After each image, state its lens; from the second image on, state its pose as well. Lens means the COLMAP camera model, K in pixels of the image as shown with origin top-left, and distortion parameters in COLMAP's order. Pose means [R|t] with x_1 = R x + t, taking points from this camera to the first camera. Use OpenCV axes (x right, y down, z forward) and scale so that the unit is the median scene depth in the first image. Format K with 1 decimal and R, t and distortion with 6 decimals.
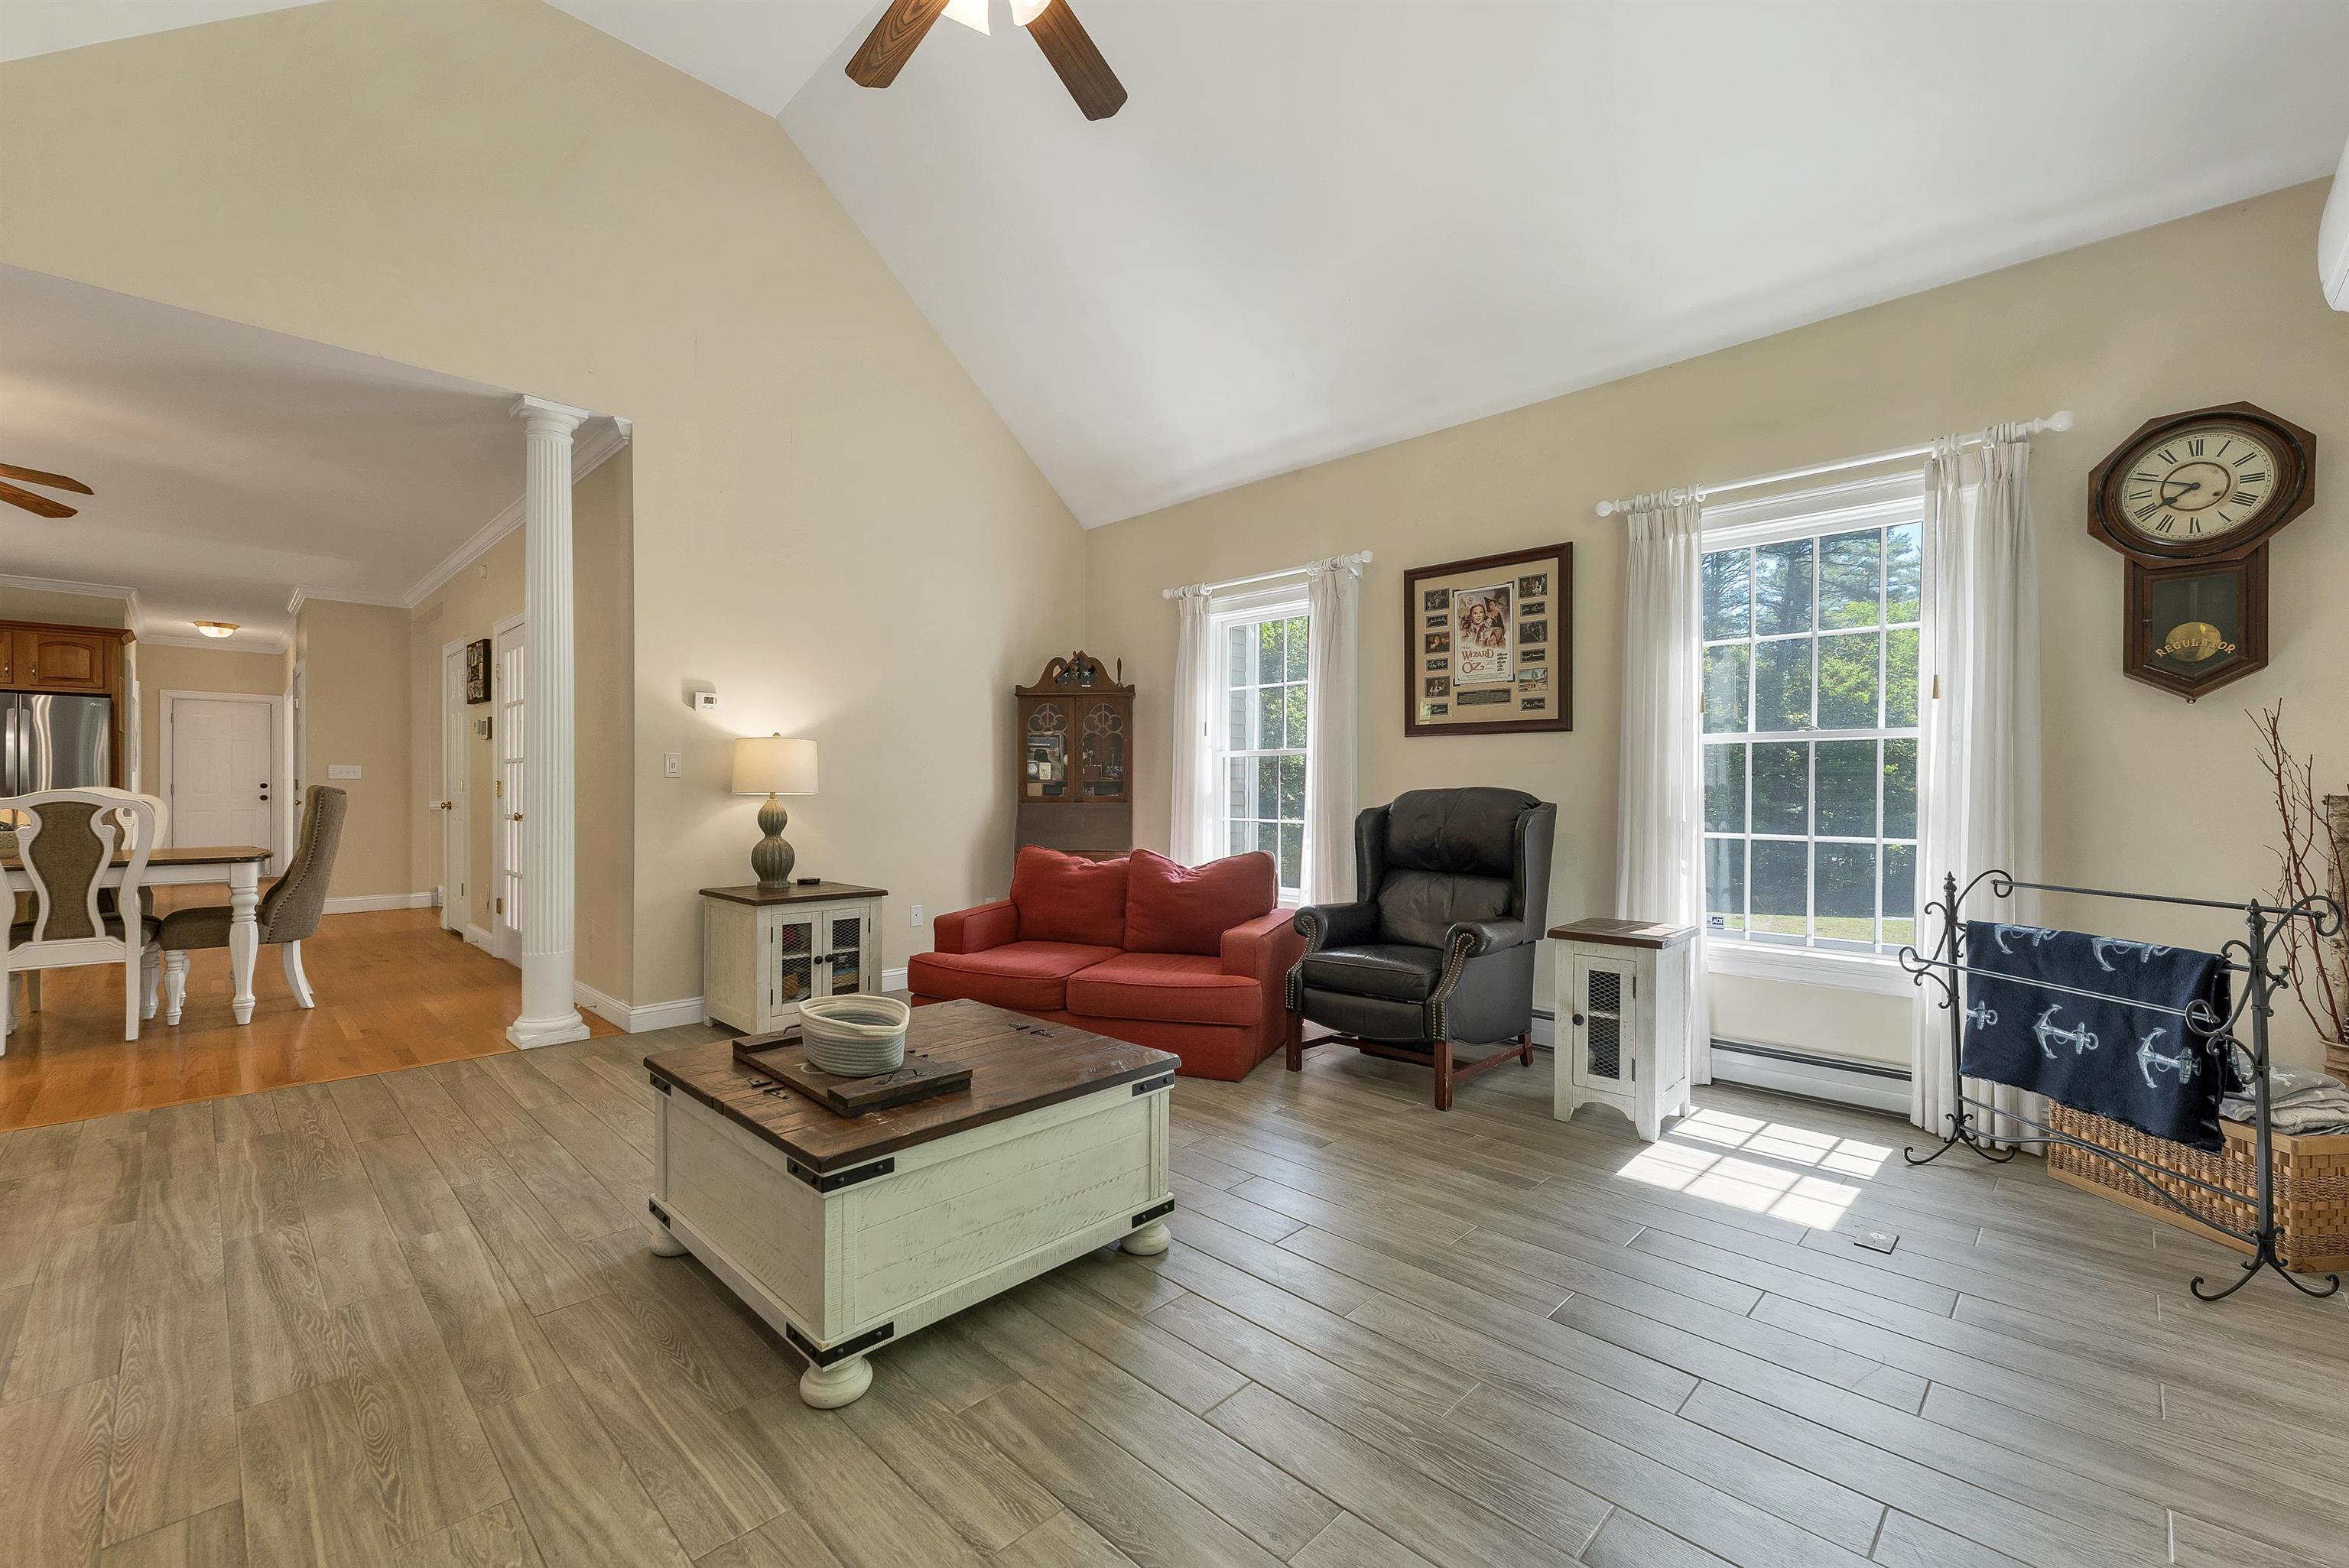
lens RADIAL K [[968.0, 0, 1165.6], [0, 968.0, 788.7], [0, 0, 1]] dist [0.000130, 0.000728]
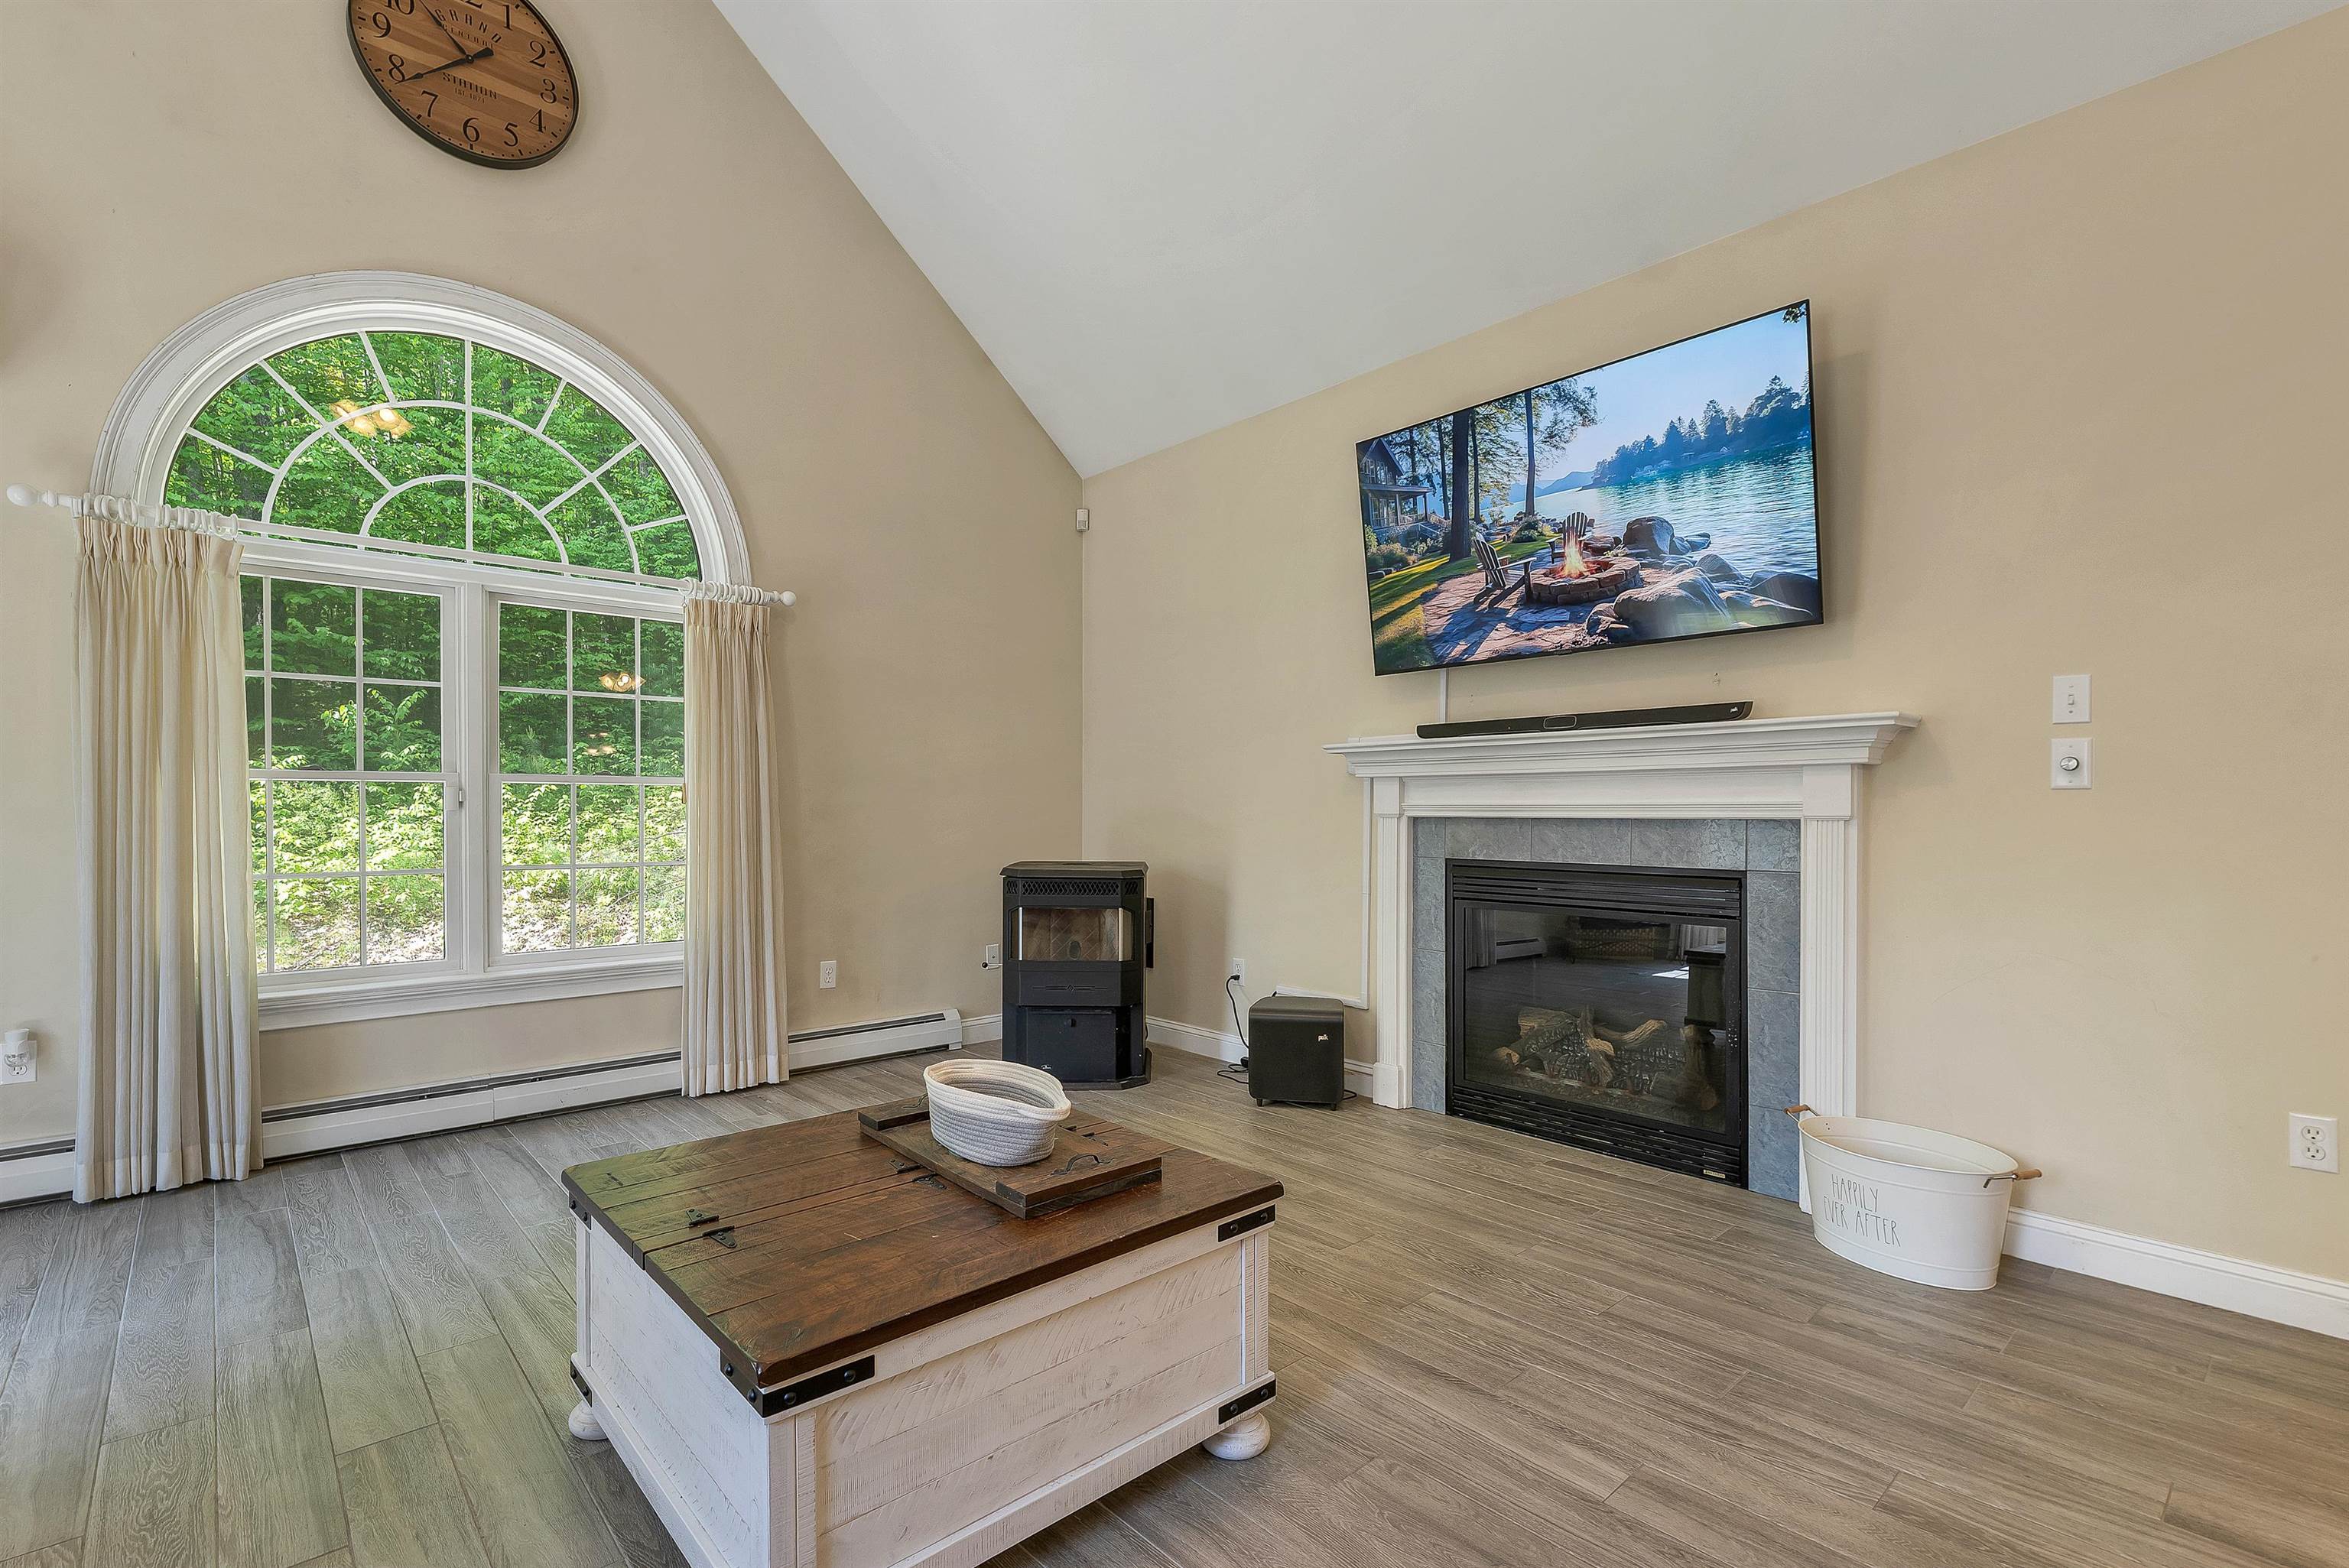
lens RADIAL K [[1065.5, 0, 1167.4], [0, 1065.5, 818.8], [0, 0, 1]] dist [-0.002973, -0.000324]
pose [[-0.998101, -0.005622, 0.061335, -0.277728], [-0.004923, 0.999921, 0.011536, -0.000965], [-0.061395, 0.011212, -0.998051, 0.993954]]
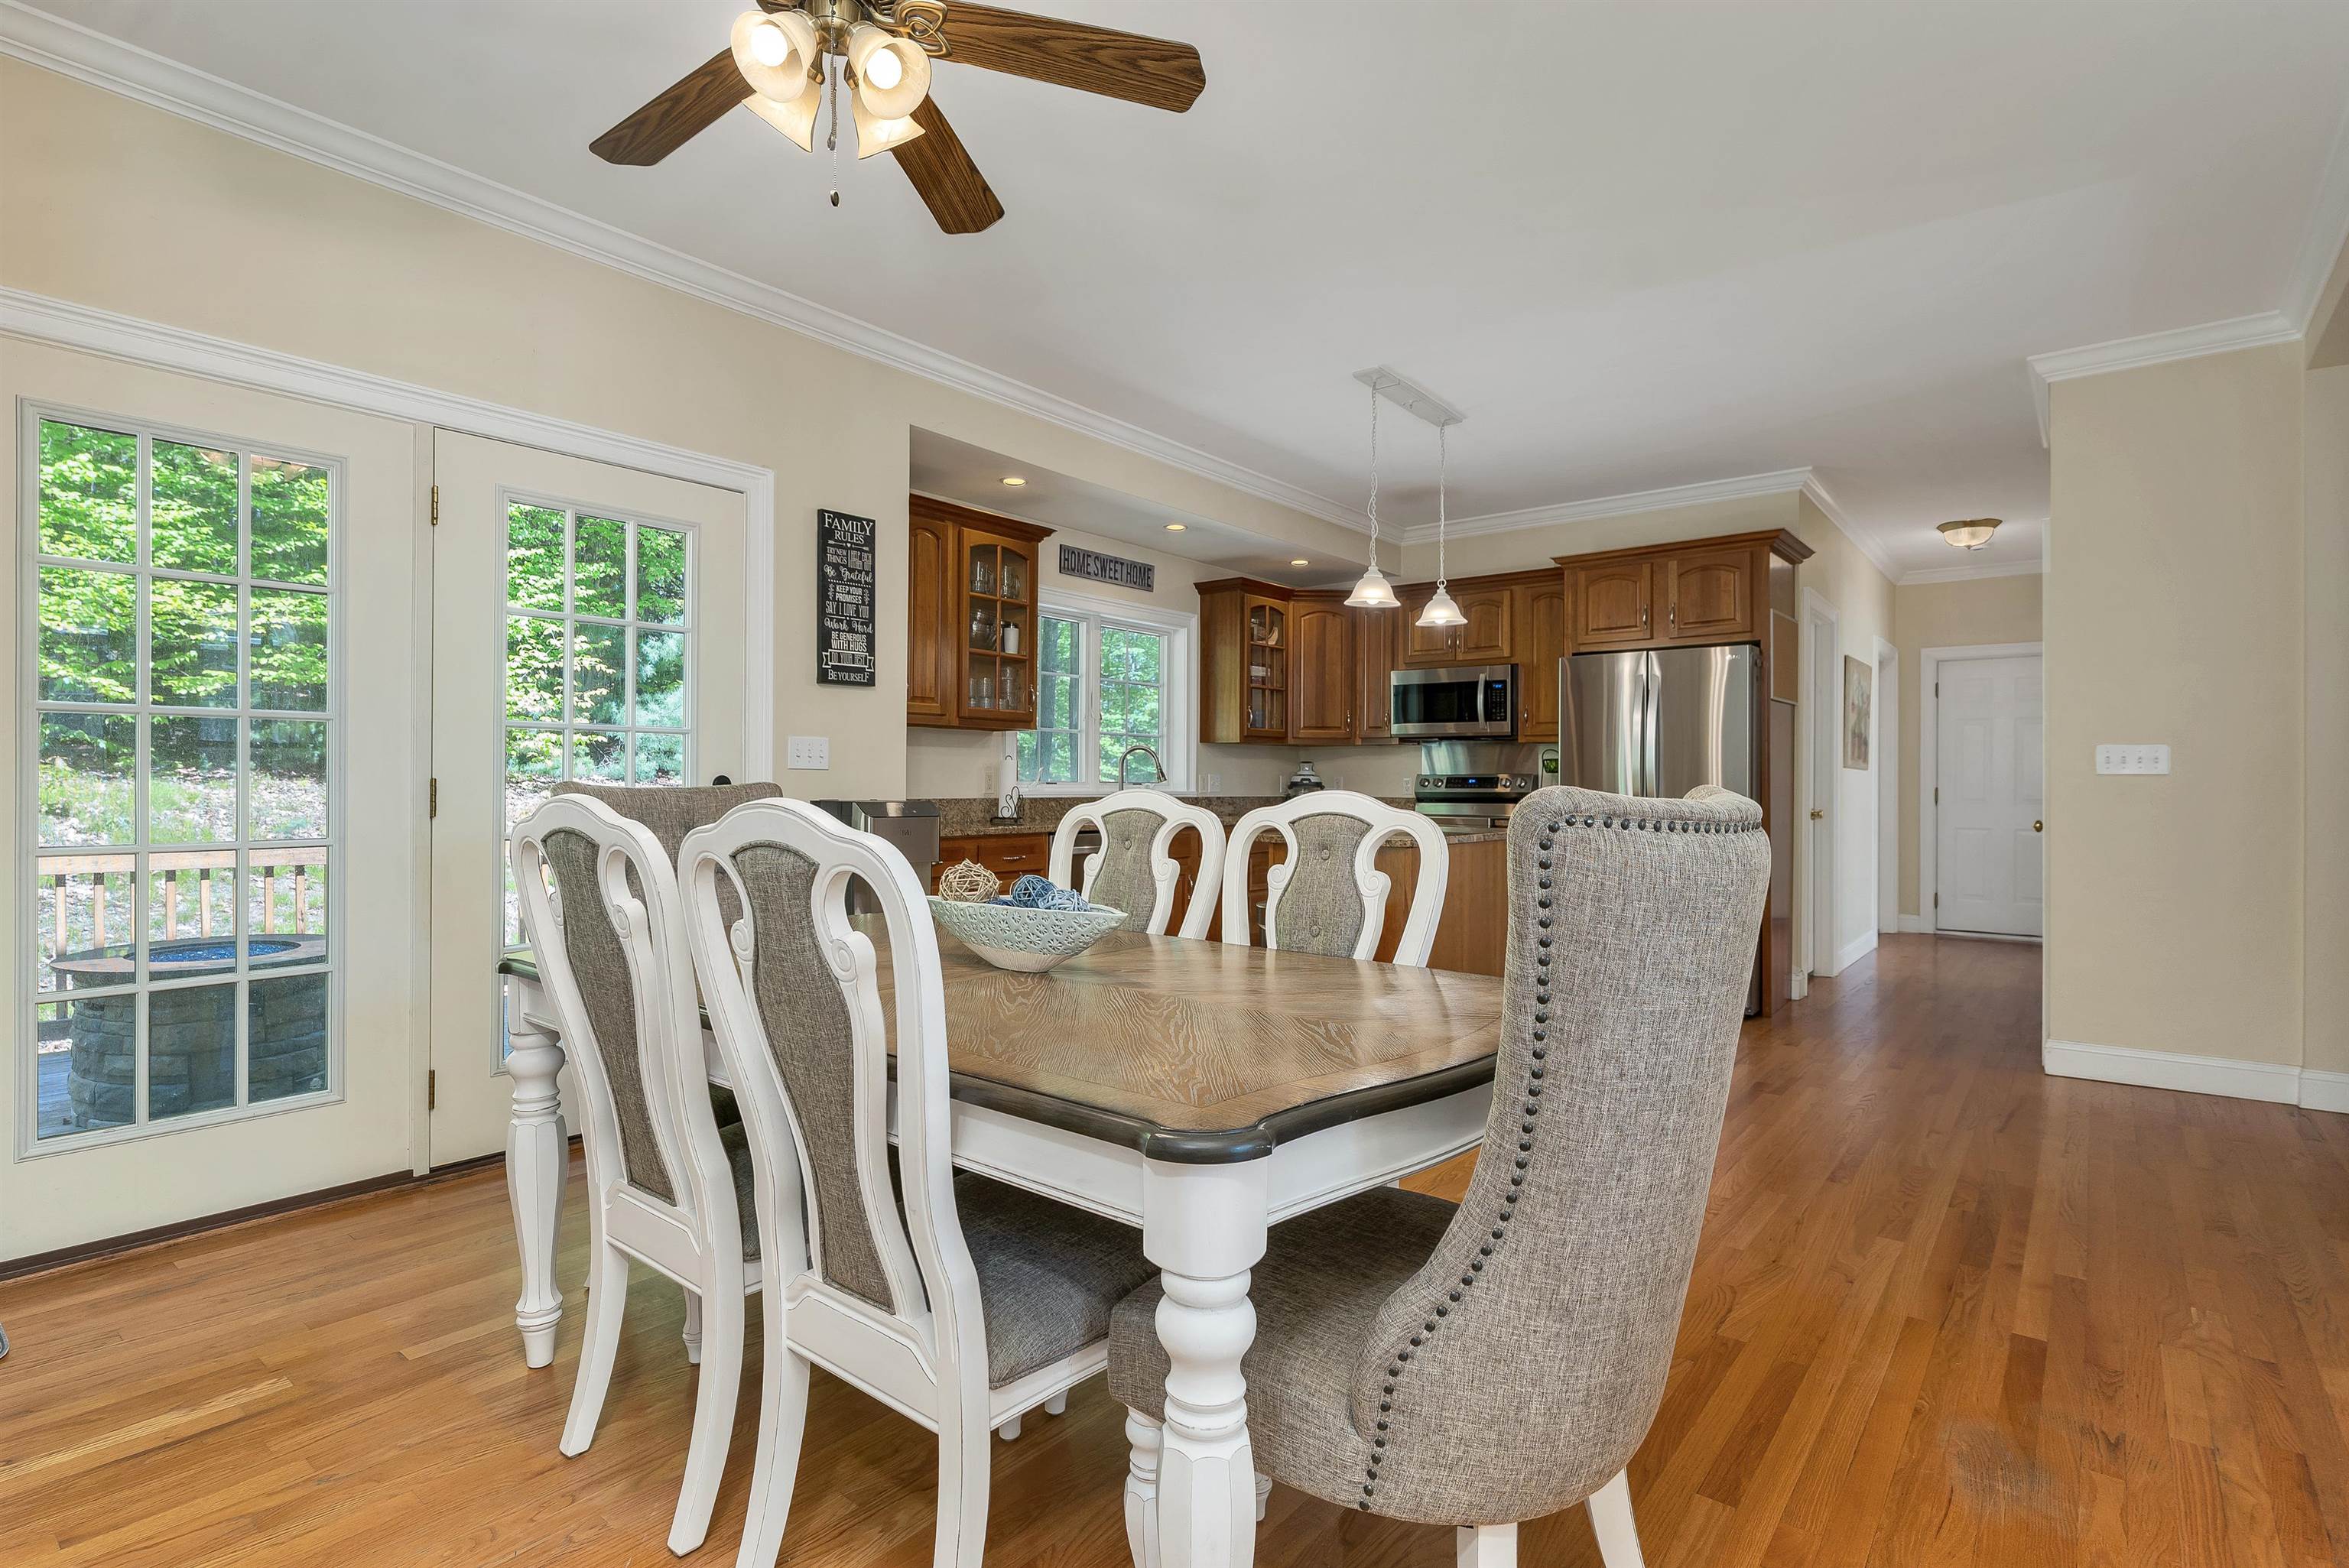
lens RADIAL K [[1132.8, 0, 1174.5], [0, 1132.8, 784.0], [0, 0, 1]] dist [-0.000015, 0.000708]
pose [[0.095302, -0.003384, -0.995443, -0.764406], [-0.006055, 0.999974, -0.003979, -0.003477], [0.995430, 0.006407, 0.095279, 1.037497]]
